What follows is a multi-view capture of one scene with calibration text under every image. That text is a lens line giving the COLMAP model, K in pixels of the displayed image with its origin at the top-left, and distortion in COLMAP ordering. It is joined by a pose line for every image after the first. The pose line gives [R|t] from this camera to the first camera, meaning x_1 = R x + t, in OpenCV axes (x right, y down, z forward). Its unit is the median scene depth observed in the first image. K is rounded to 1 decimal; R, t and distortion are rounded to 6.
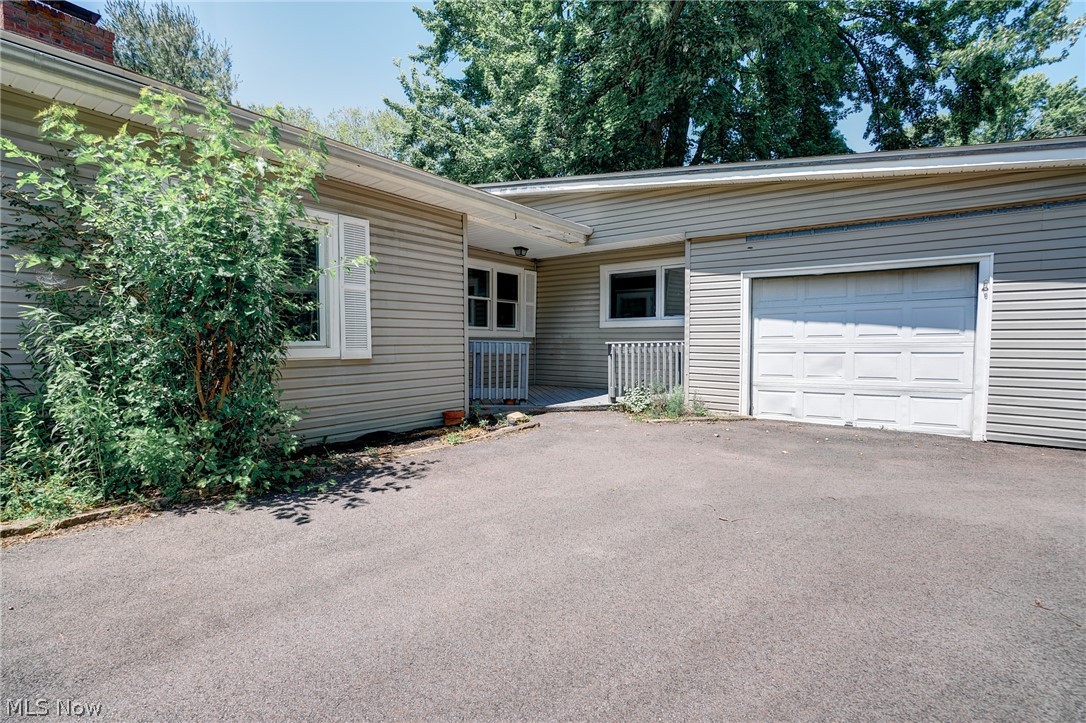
lens RADIAL K [[504.4, 0, 540.9], [0, 504.4, 355.6], [0, 0, 1]] dist [-0.024222, 0.010109]
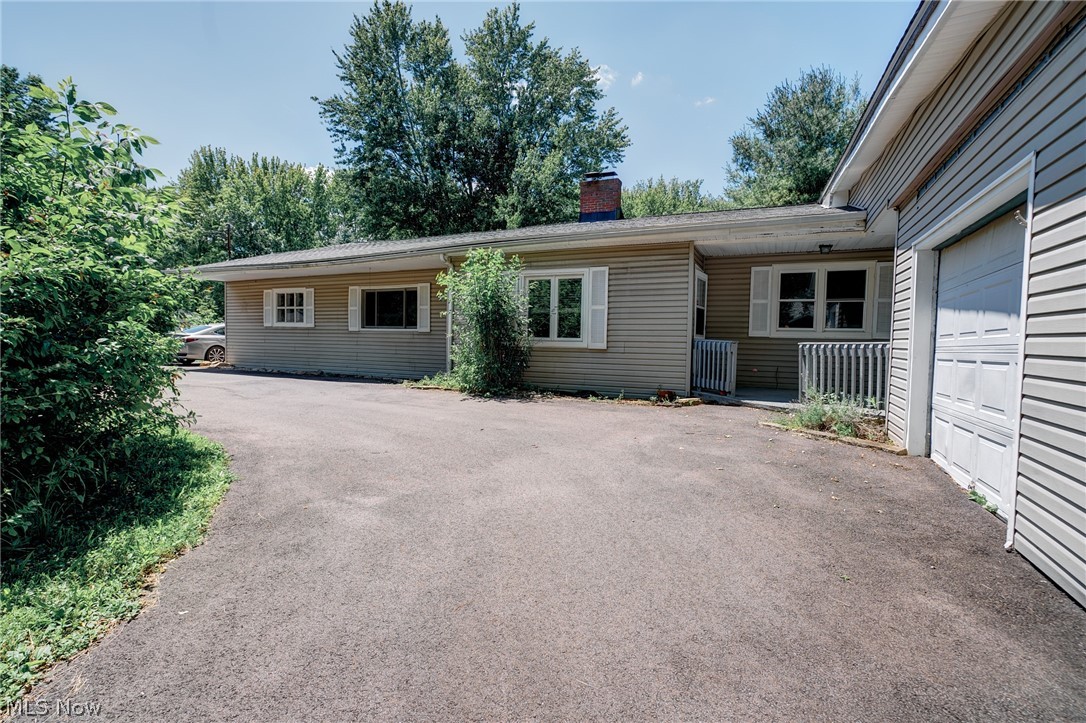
lens RADIAL K [[504.4, 0, 543.8], [0, 504.4, 361.2], [0, 0, 1]] dist [-0.024222, 0.010109]
pose [[0.195114, 0.044144, -0.979787, 0.974428], [-0.046870, 0.998265, 0.035643, -0.003053], [0.979660, 0.038968, 0.196845, 0.363769]]
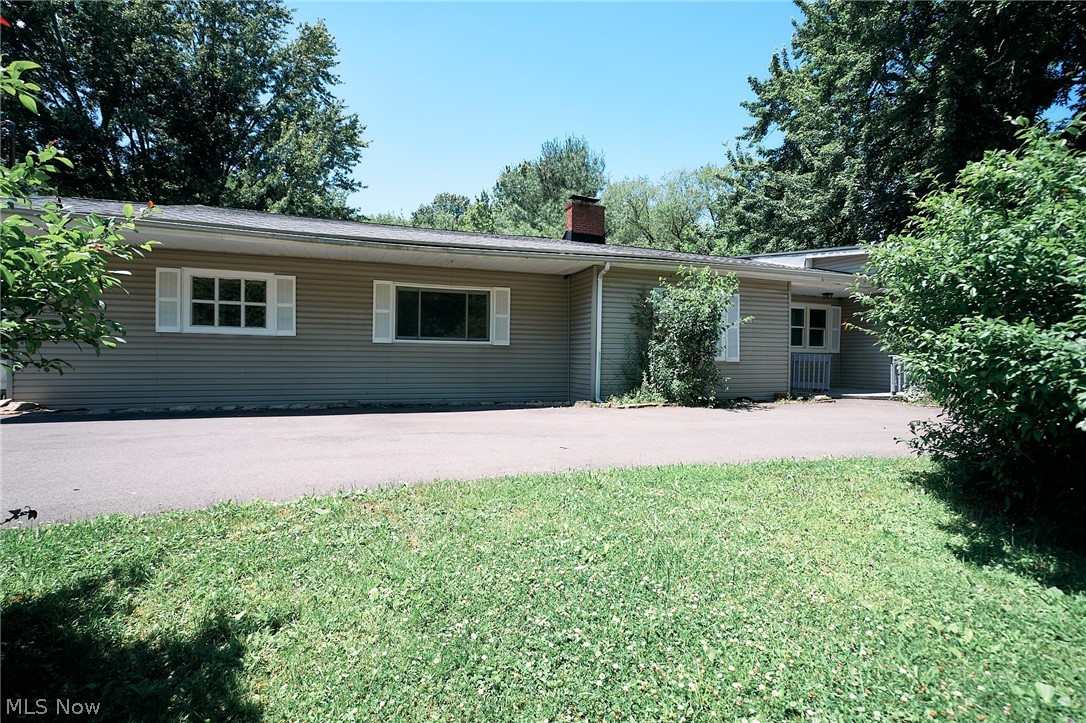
lens RADIAL K [[504.4, 0, 538.6], [0, 504.4, 363.0], [0, 0, 1]] dist [-0.024222, 0.010109]
pose [[0.835593, 0.013425, -0.549185, 0.075836], [-0.026349, 0.999530, -0.015657, 0.048819], [0.548716, 0.027554, 0.835554, -0.870124]]
